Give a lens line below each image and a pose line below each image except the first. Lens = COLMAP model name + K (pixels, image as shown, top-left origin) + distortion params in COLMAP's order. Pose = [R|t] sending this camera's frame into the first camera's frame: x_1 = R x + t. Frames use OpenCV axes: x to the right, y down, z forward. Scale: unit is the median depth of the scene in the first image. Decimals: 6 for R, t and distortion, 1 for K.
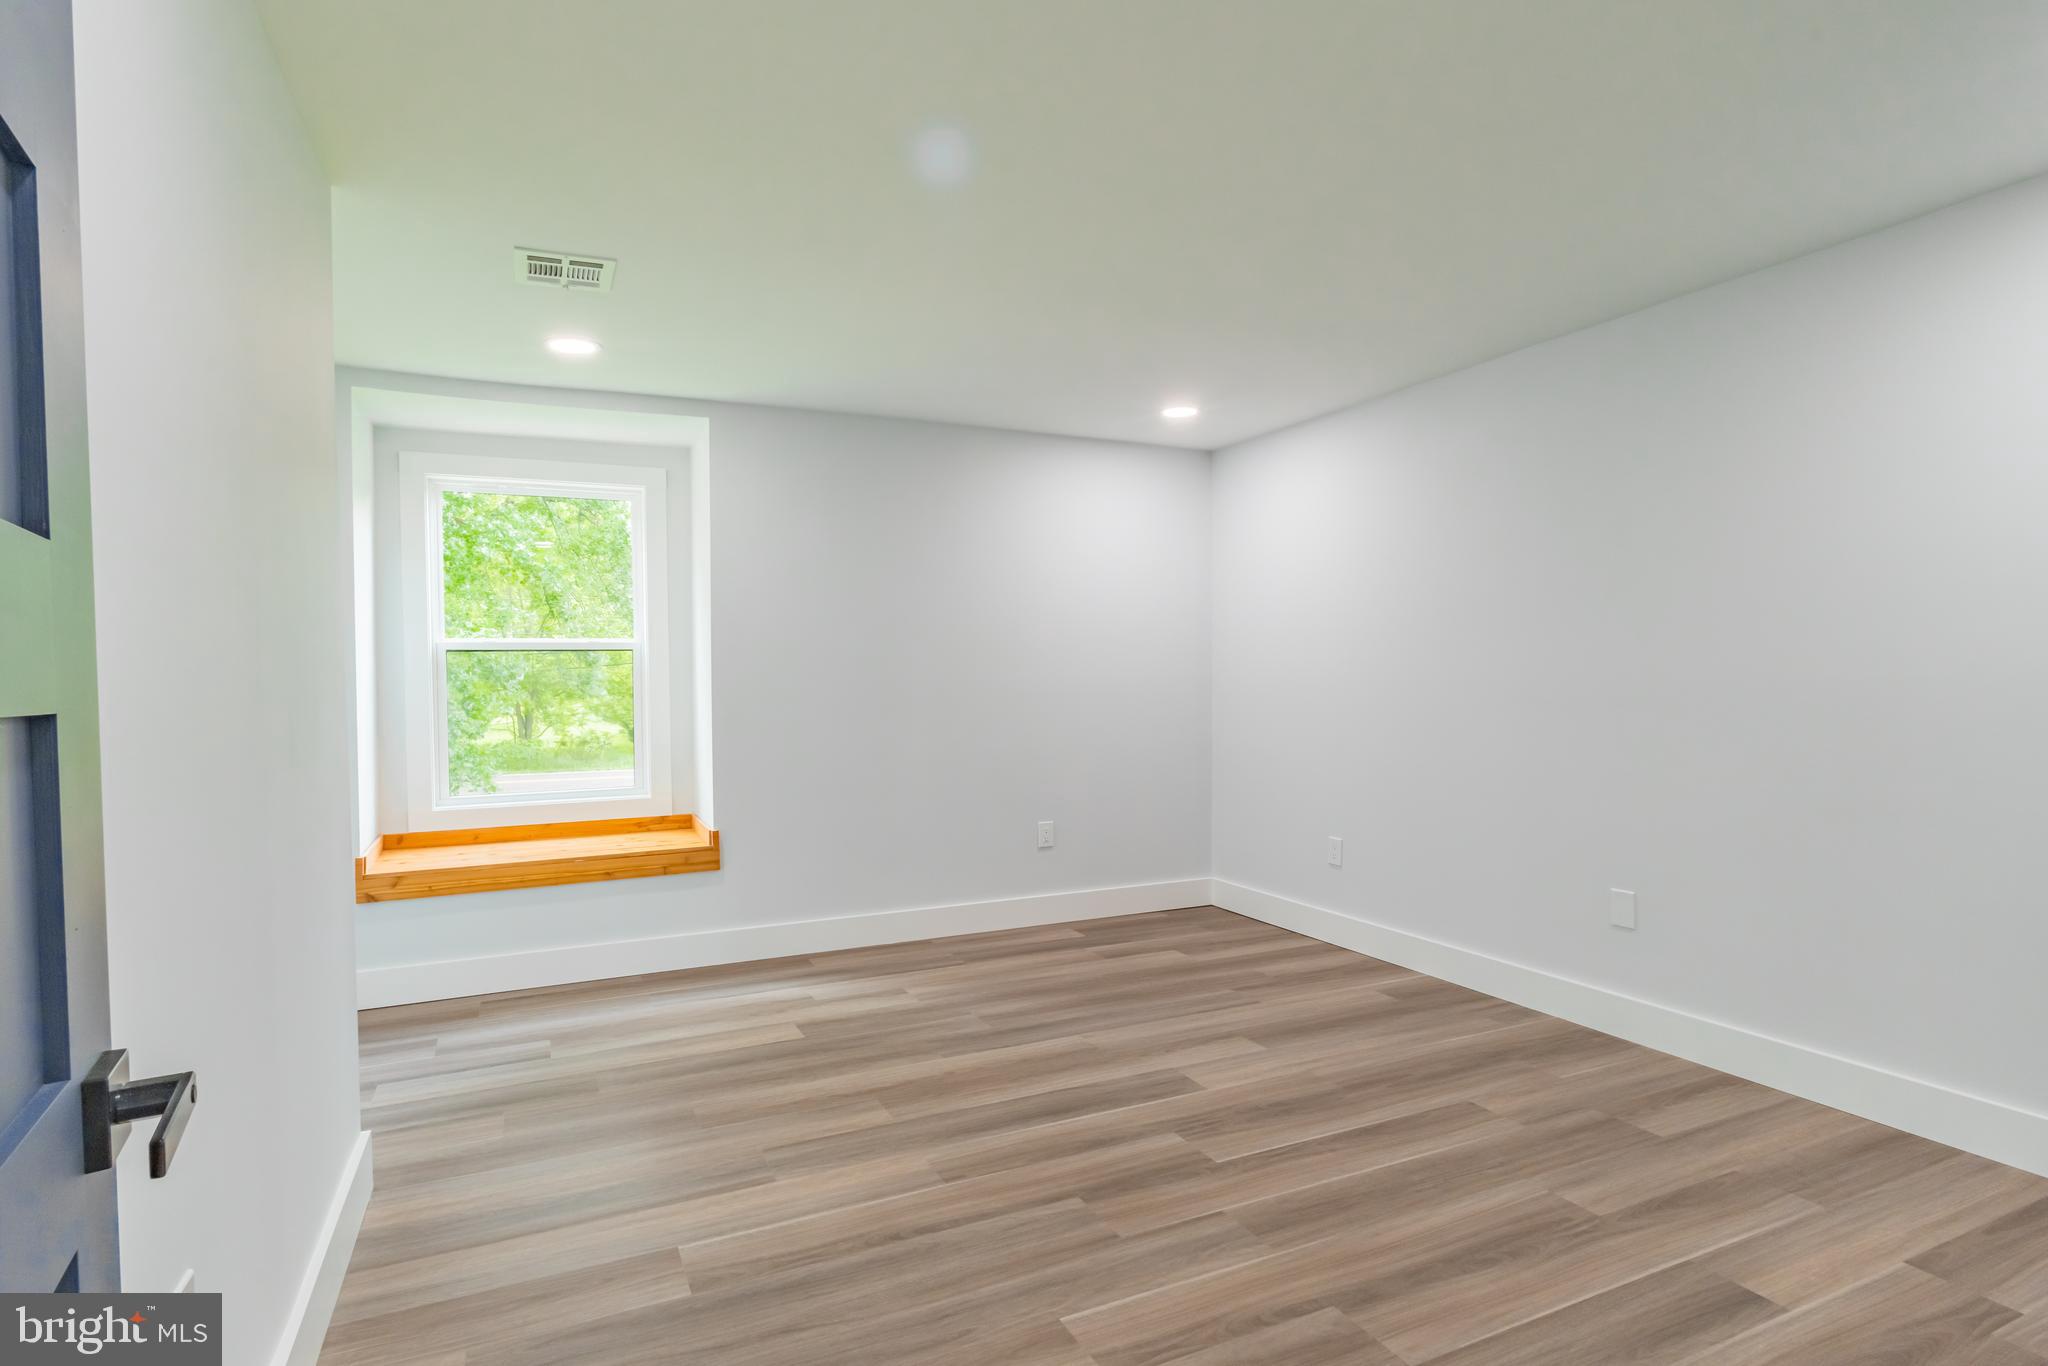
lens RADIAL K [[951.6, 0, 1028.4], [0, 951.6, 676.7], [0, 0, 1]] dist [-0.000628, 0.001522]
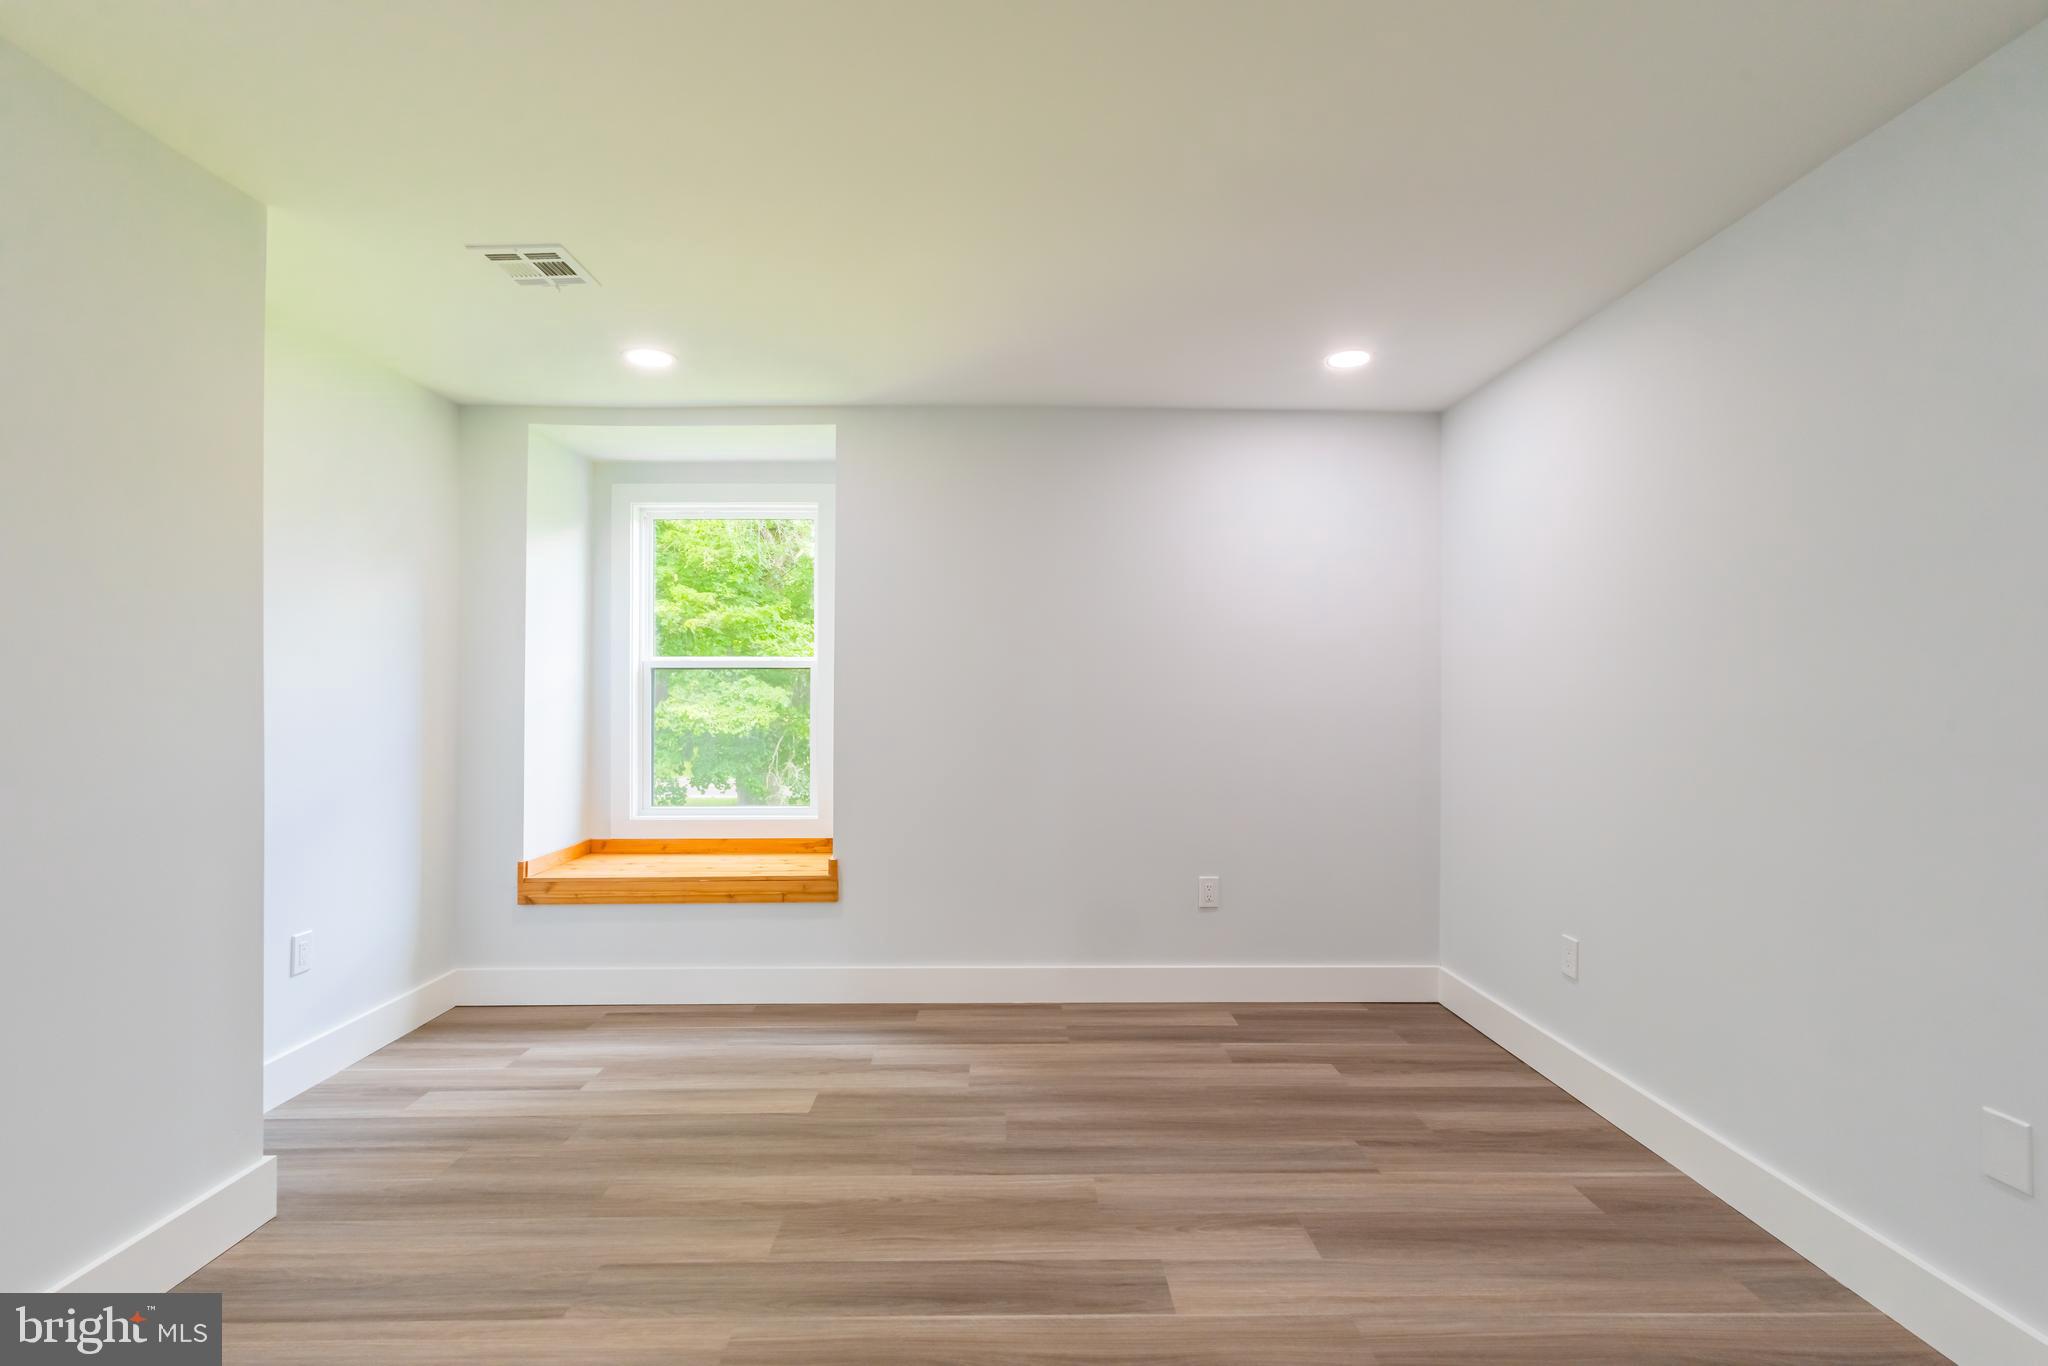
lens RADIAL K [[960.1, 0, 1025.7], [0, 960.1, 667.9], [0, 0, 1]] dist [-0.004202, 0.005098]
pose [[0.928672, -0.000135, -0.370902, 0.277642], [-0.011735, 0.999489, -0.029746, -0.002089], [0.370716, 0.031977, 0.928195, 0.254454]]
